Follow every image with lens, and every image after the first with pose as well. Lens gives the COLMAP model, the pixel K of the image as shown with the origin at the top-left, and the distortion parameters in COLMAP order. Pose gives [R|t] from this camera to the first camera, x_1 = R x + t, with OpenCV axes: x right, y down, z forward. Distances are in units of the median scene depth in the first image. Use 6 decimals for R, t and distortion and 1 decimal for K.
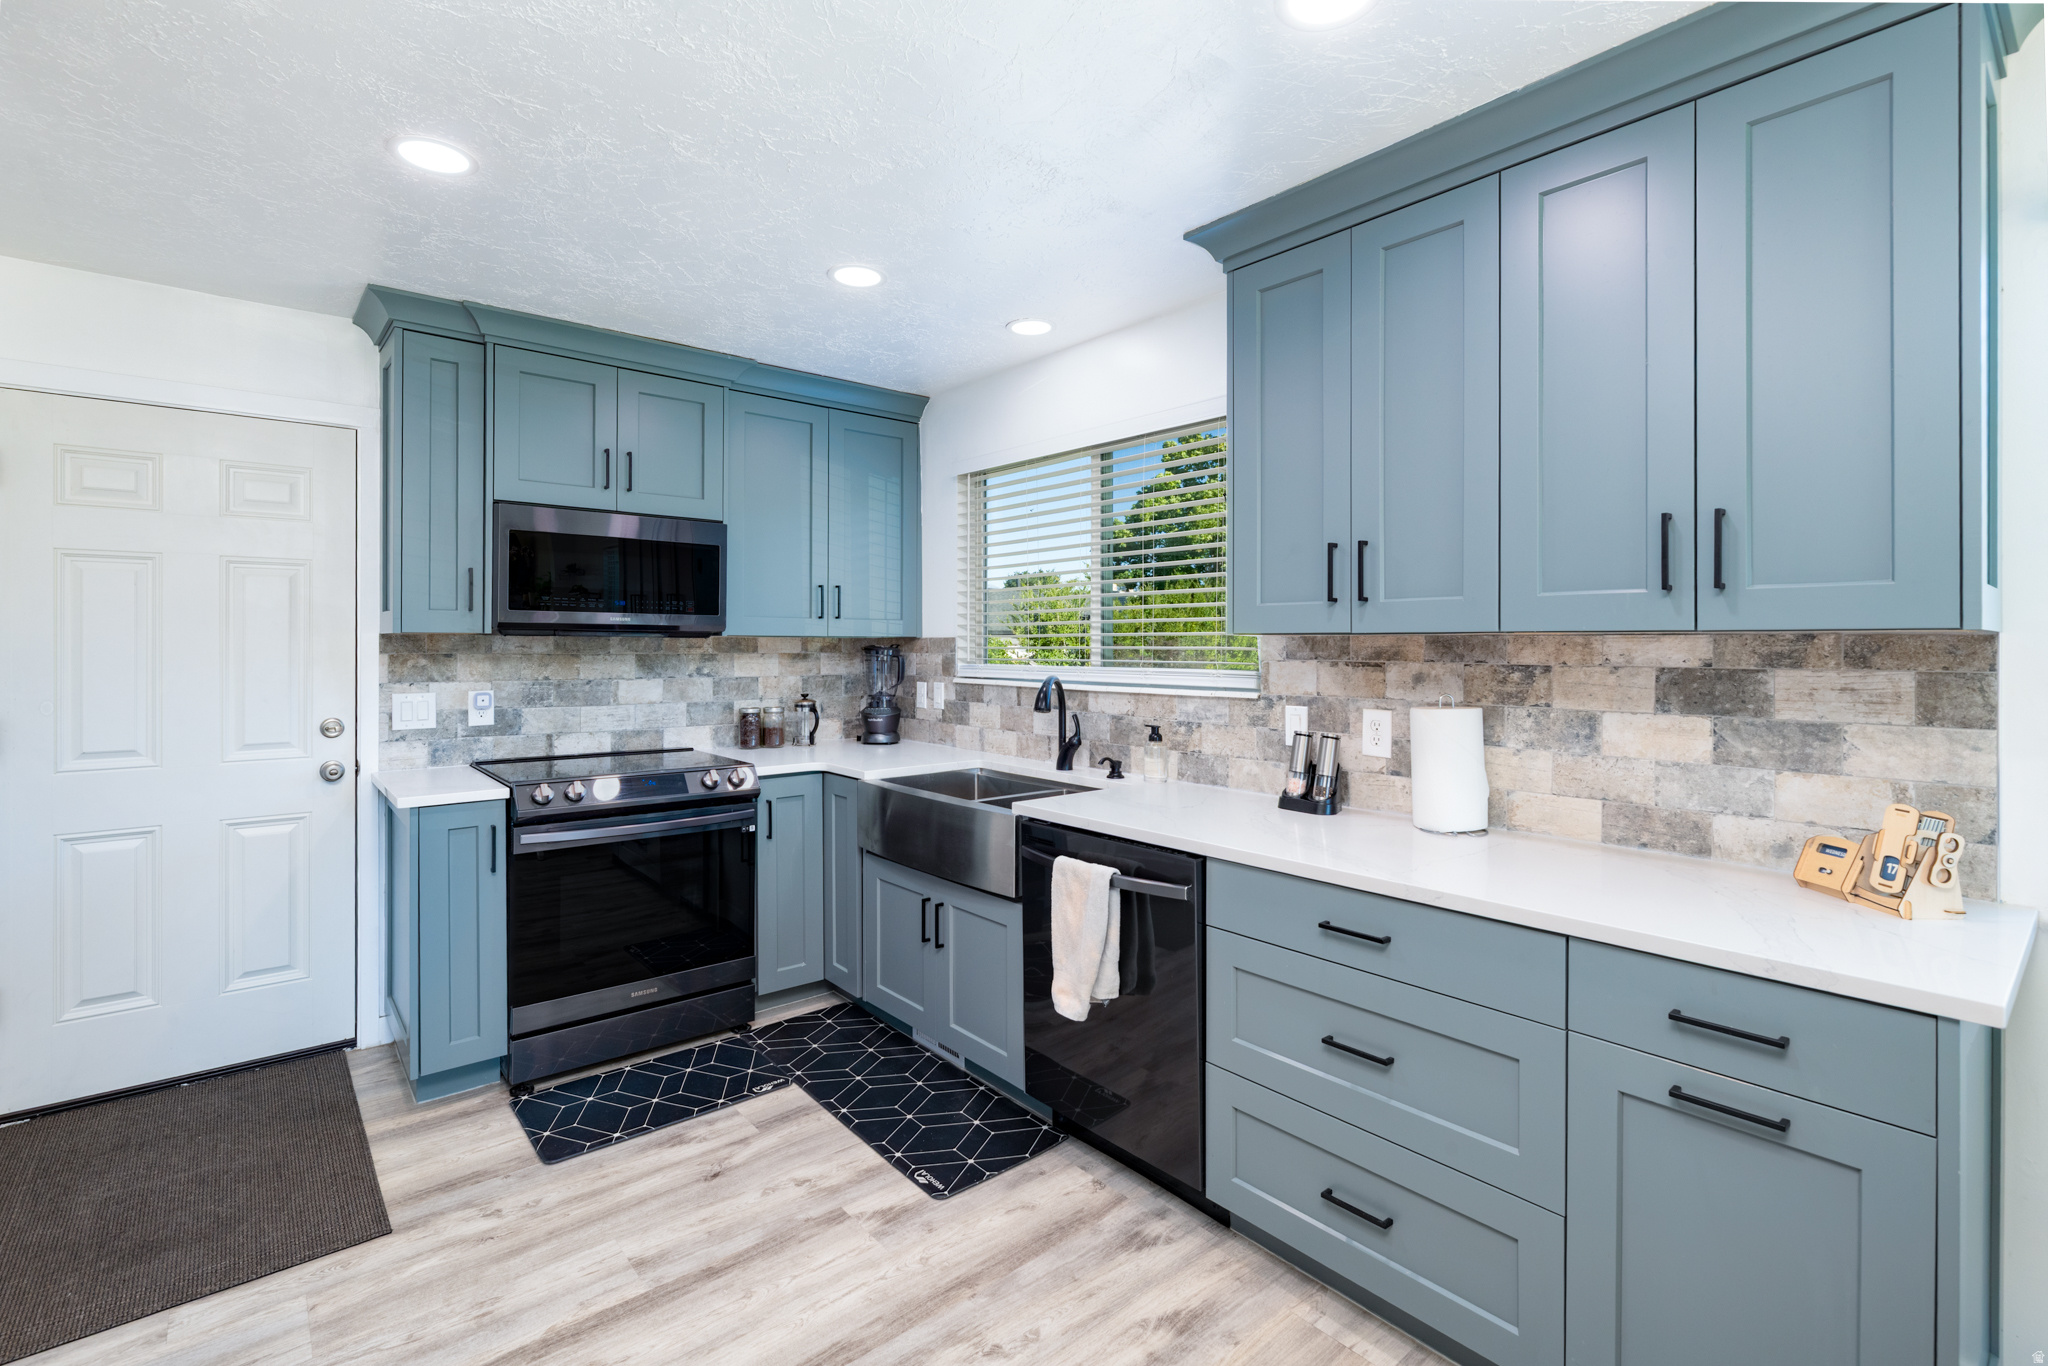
lens RADIAL K [[946.7, 0, 1060.8], [0, 946.7, 645.5], [0, 0, 1]] dist [-0.000430, -0.000022]
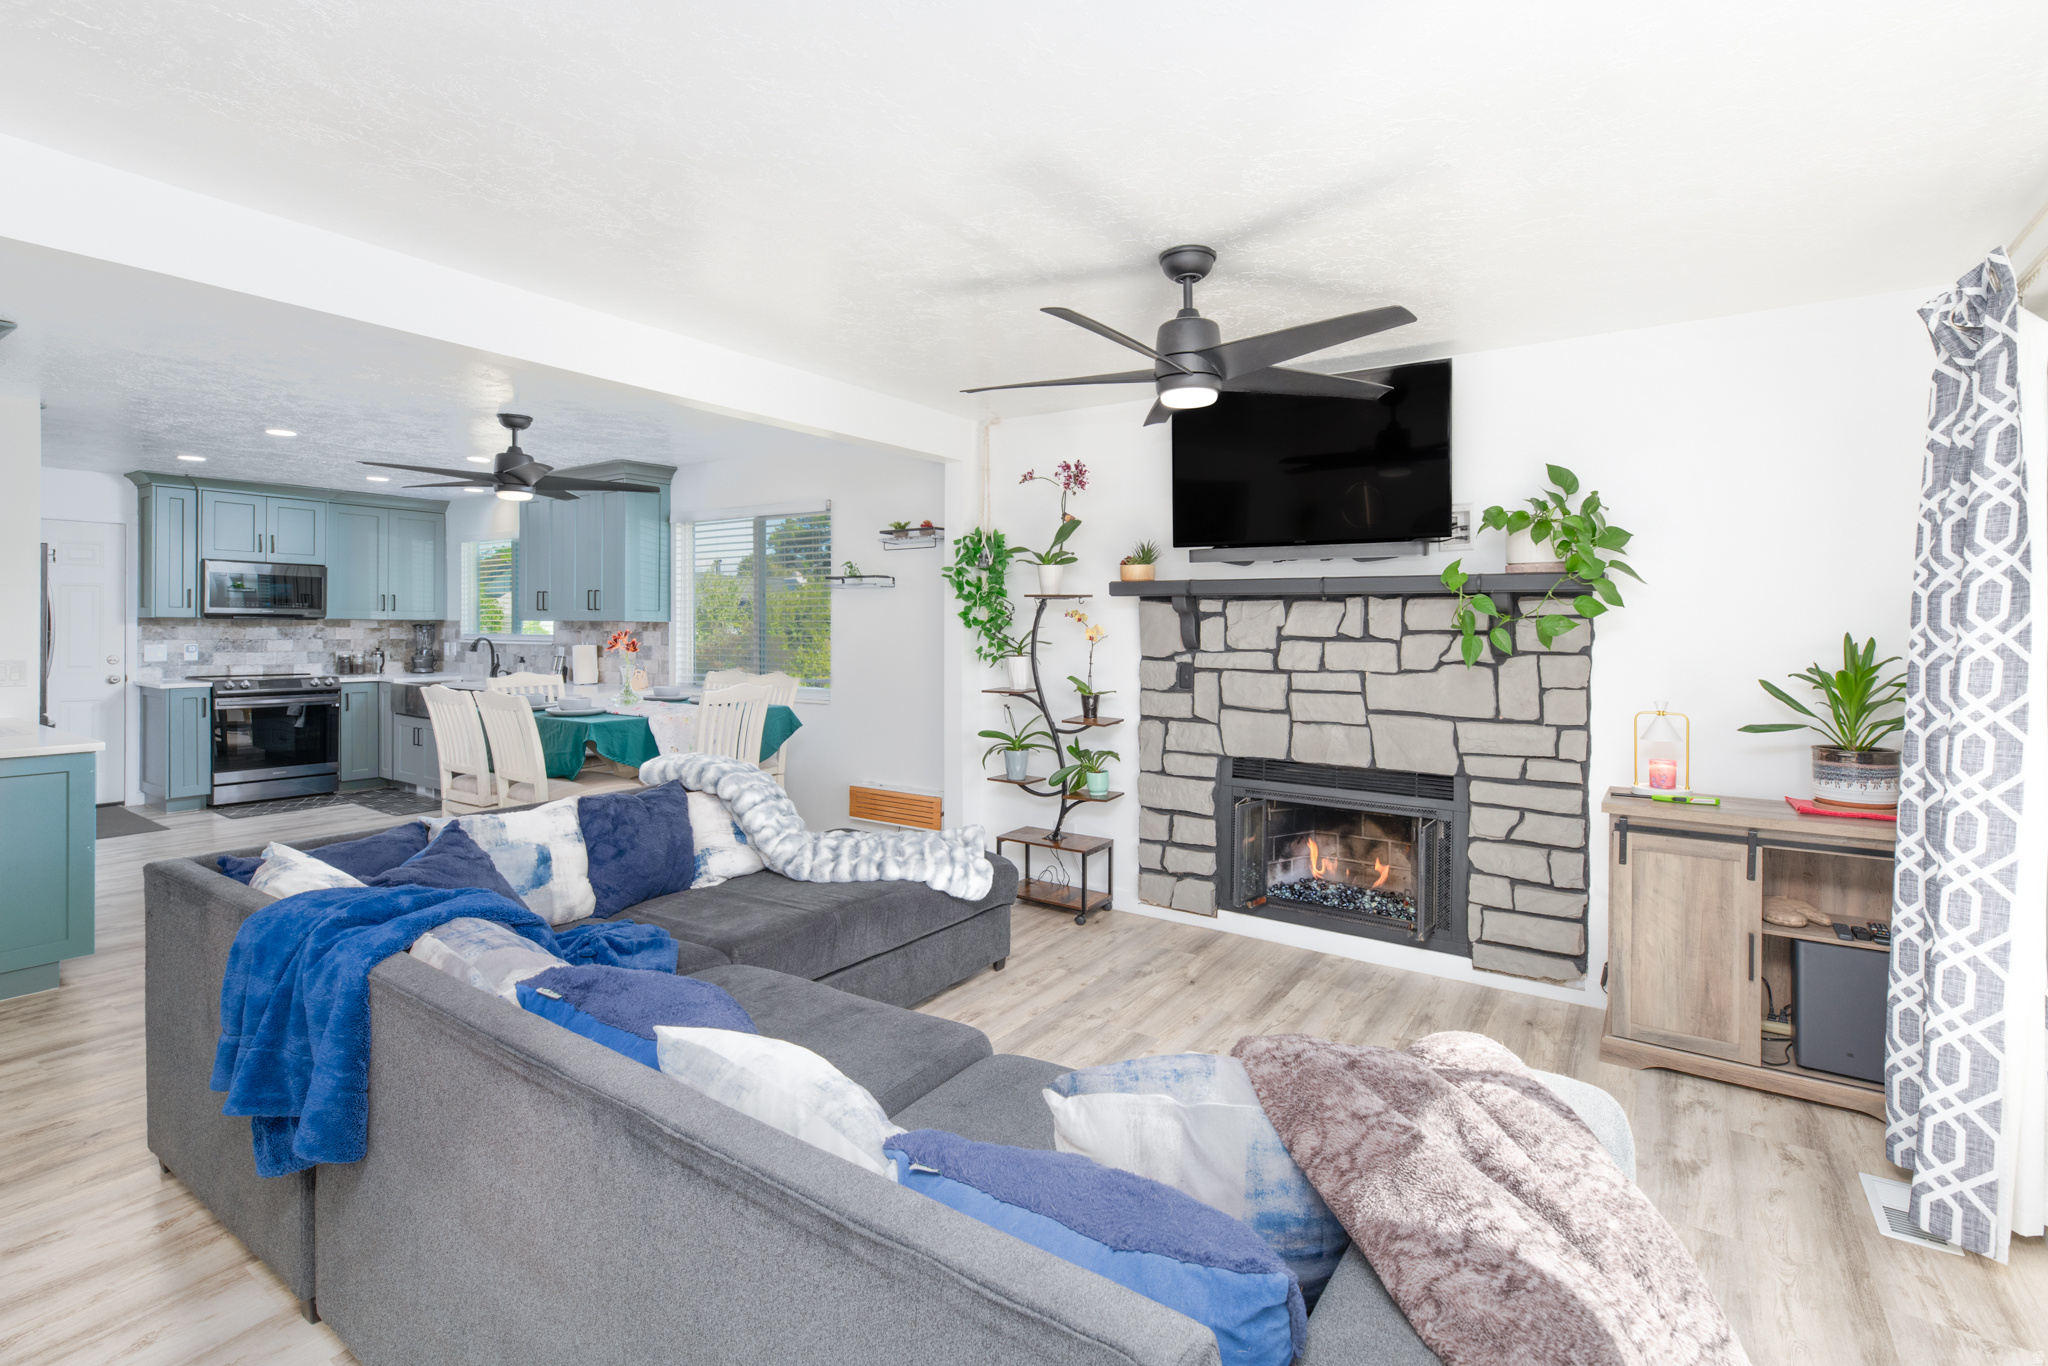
lens RADIAL K [[902.8, 0, 1027.4], [0, 902.8, 629.3], [0, 0, 1]] dist [-0.001155, -0.000100]
pose [[0.971317, 0.003738, 0.237757, 0.867370], [-0.004568, 0.999985, 0.002944, -0.000314], [-0.237743, -0.003946, 0.971320, -1.676482]]
